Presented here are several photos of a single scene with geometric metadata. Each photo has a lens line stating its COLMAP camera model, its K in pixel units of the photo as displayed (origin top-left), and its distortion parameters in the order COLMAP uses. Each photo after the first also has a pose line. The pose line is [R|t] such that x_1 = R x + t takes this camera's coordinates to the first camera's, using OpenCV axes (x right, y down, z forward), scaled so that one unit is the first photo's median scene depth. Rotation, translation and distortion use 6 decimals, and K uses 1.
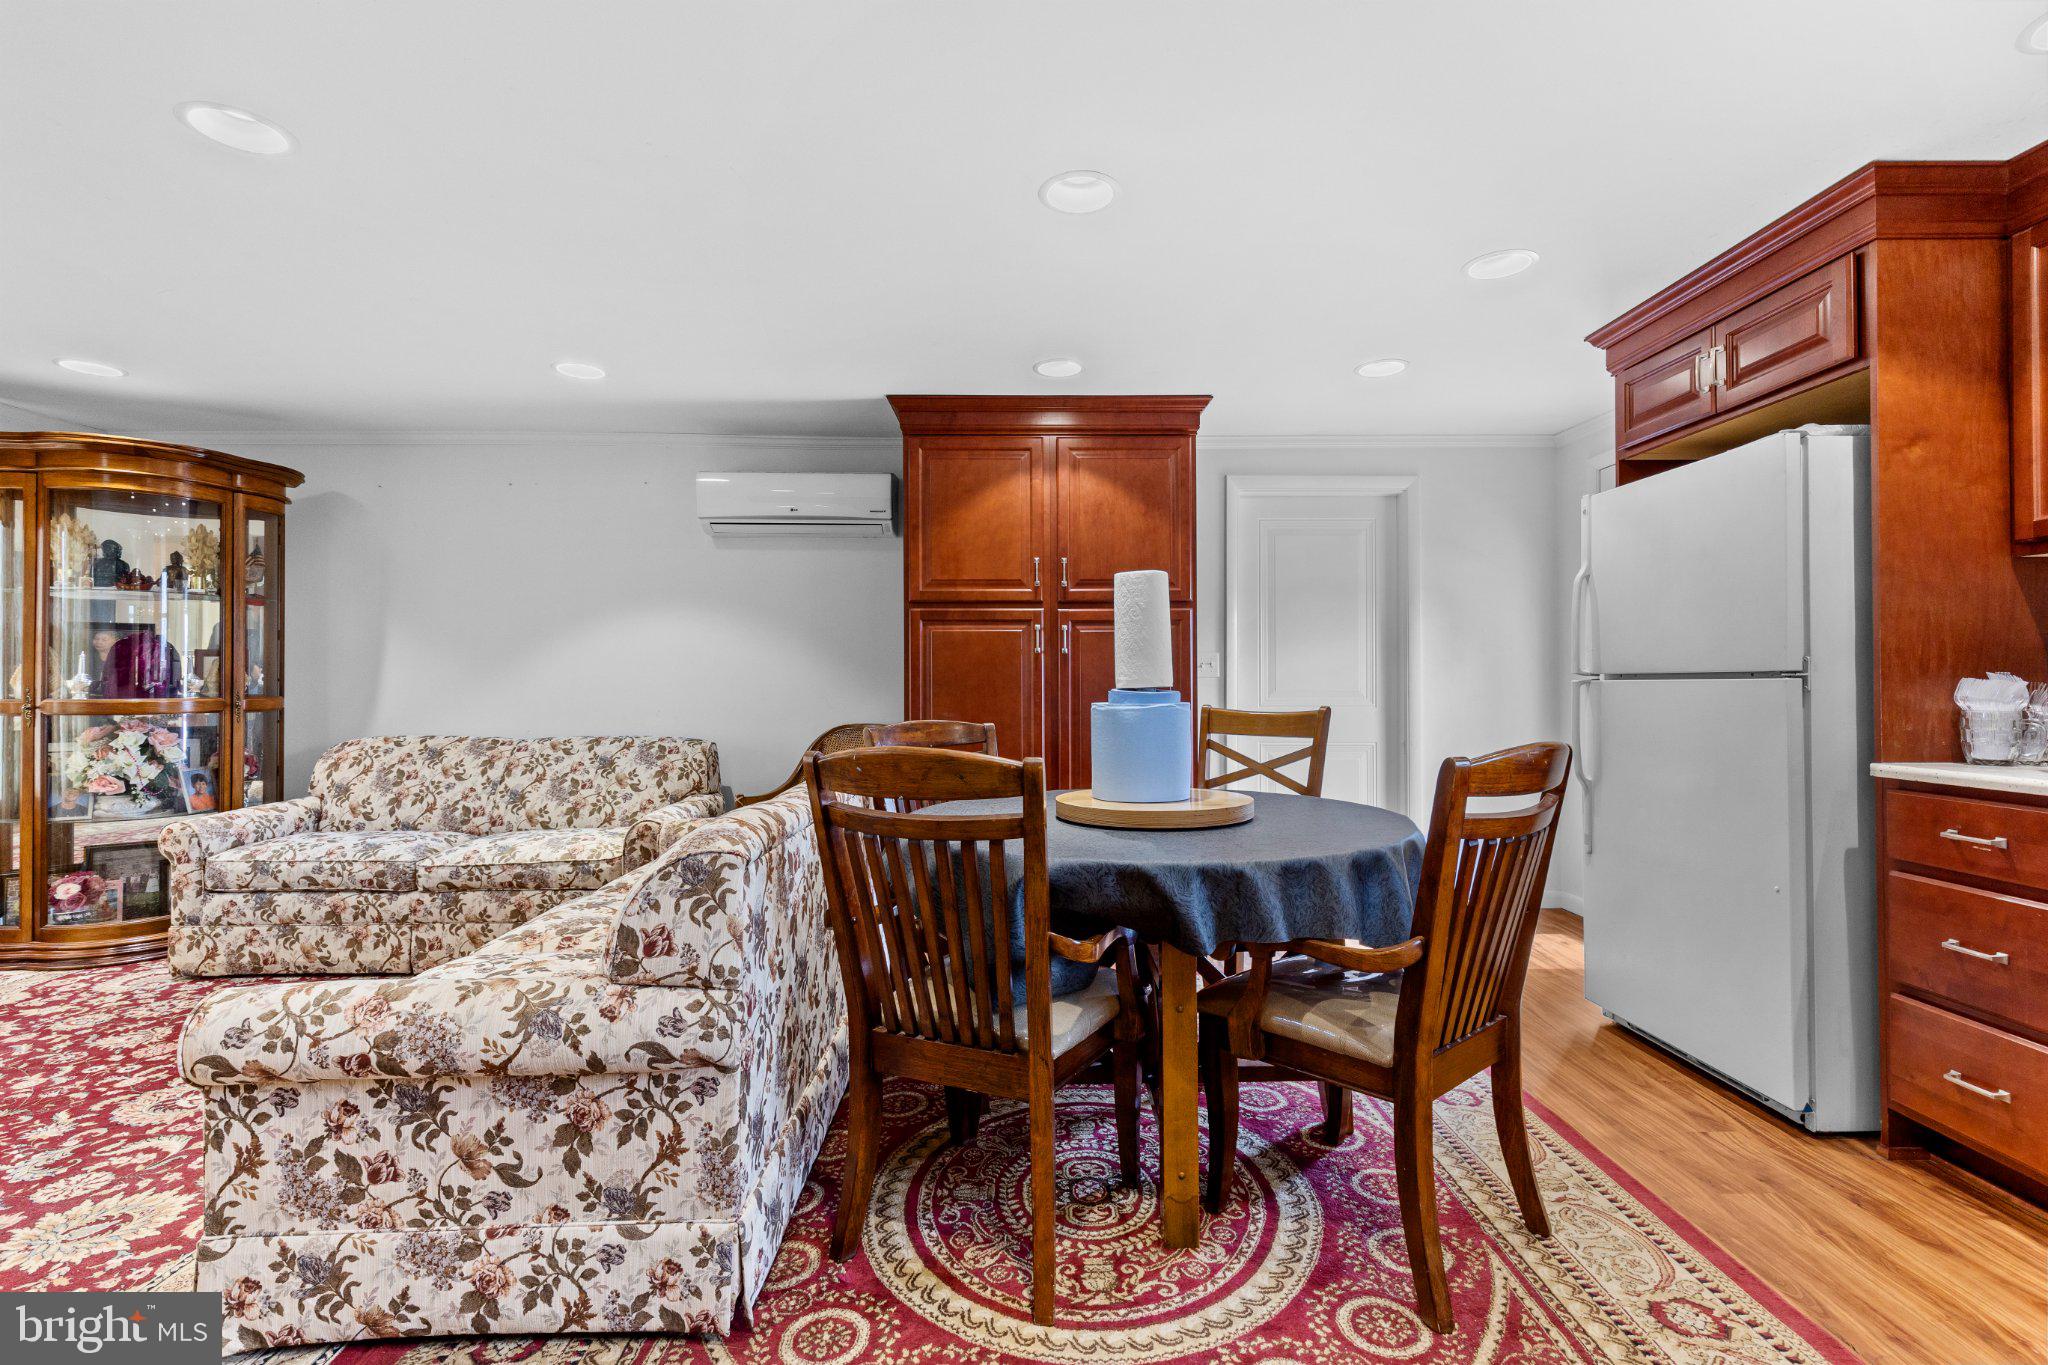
lens RADIAL K [[926.6, 0, 1034.0], [0, 926.6, 677.9], [0, 0, 1]] dist [0.006774, -0.002249]
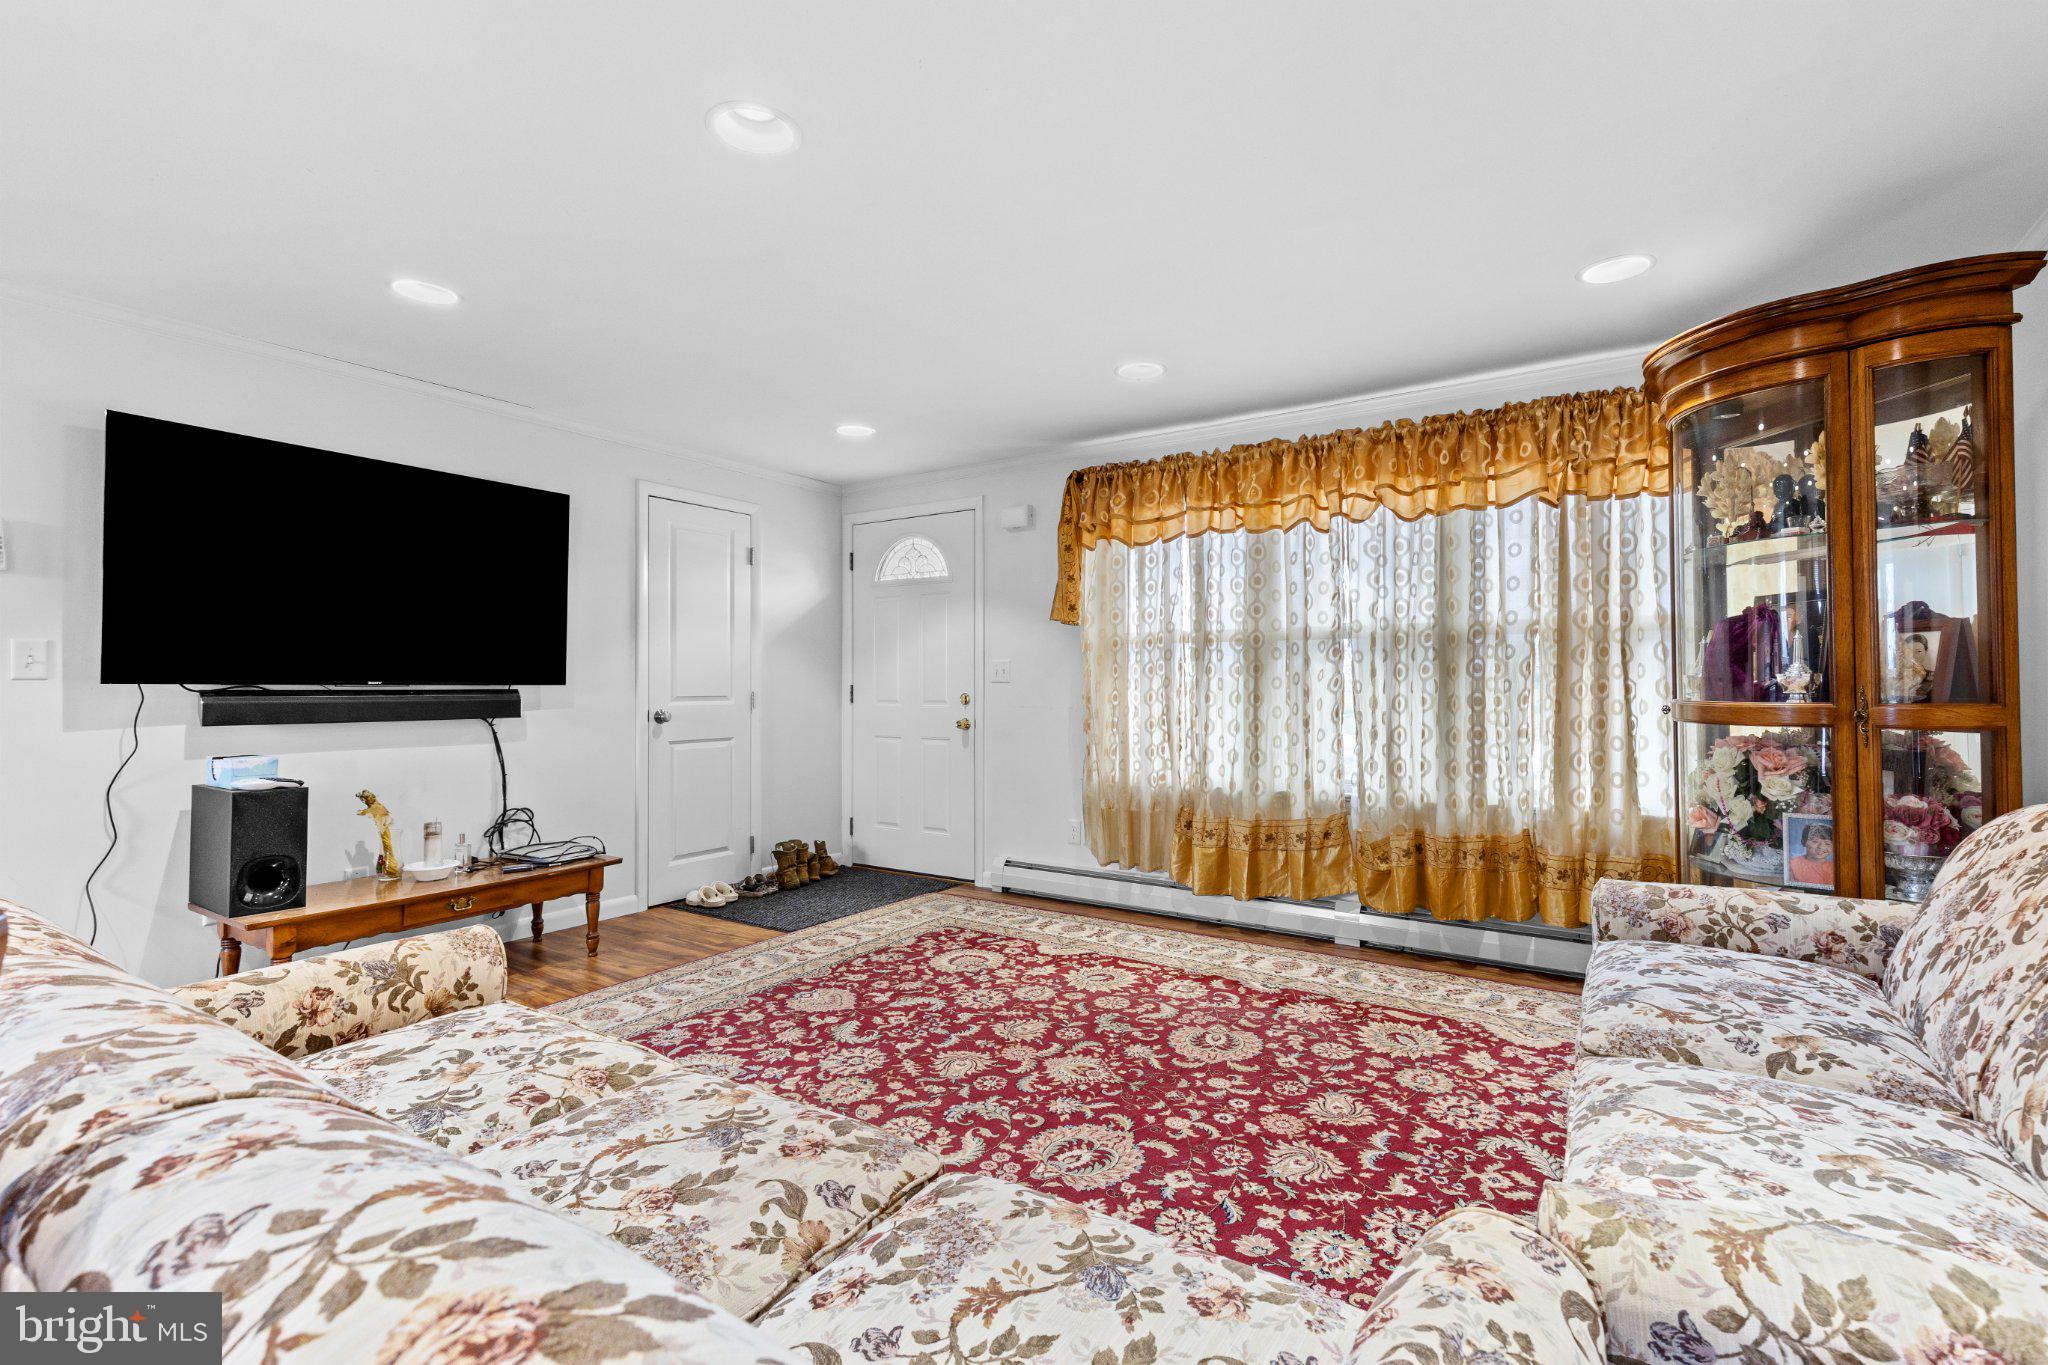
lens RADIAL K [[926.6, 0, 1037.1], [0, 926.6, 673.2], [0, 0, 1]] dist [0.006774, -0.002249]
pose [[-0.555772, -0.005707, -0.831315, -0.161870], [0.003528, 0.999951, -0.009224, 0.008958], [0.831327, -0.008059, -0.555725, 1.504866]]
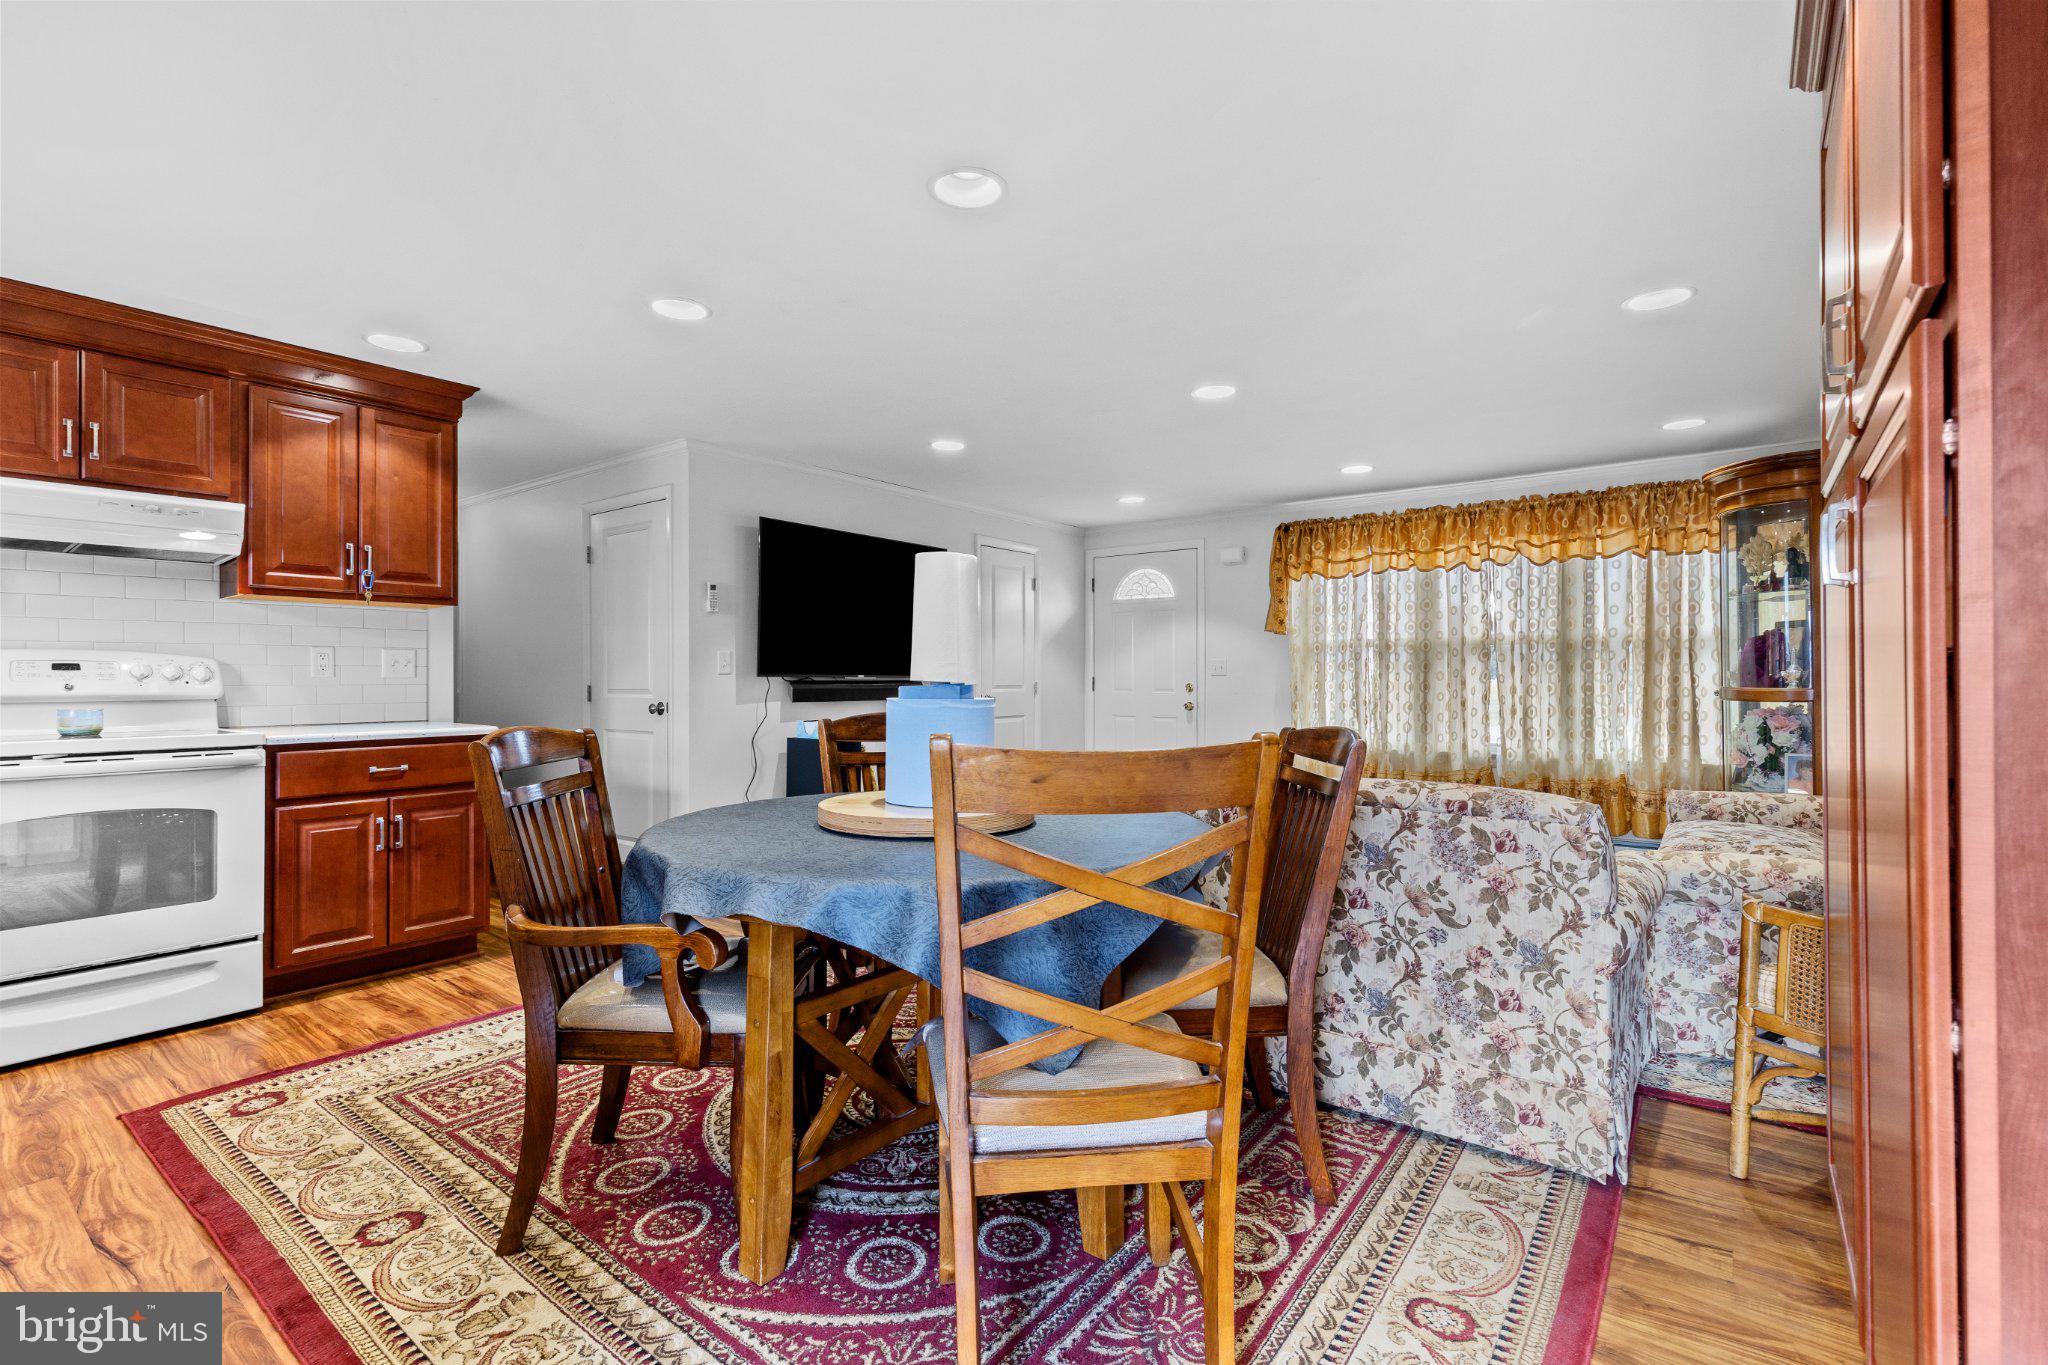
lens RADIAL K [[926.6, 0, 1036.2], [0, 926.6, 673.3], [0, 0, 1]] dist [0.006774, -0.002249]
pose [[-0.605584, 0.001757, -0.795779, 0.786401], [0.003698, 0.999993, -0.000606, 0.002661], [0.795773, -0.003310, -0.605587, 1.558226]]
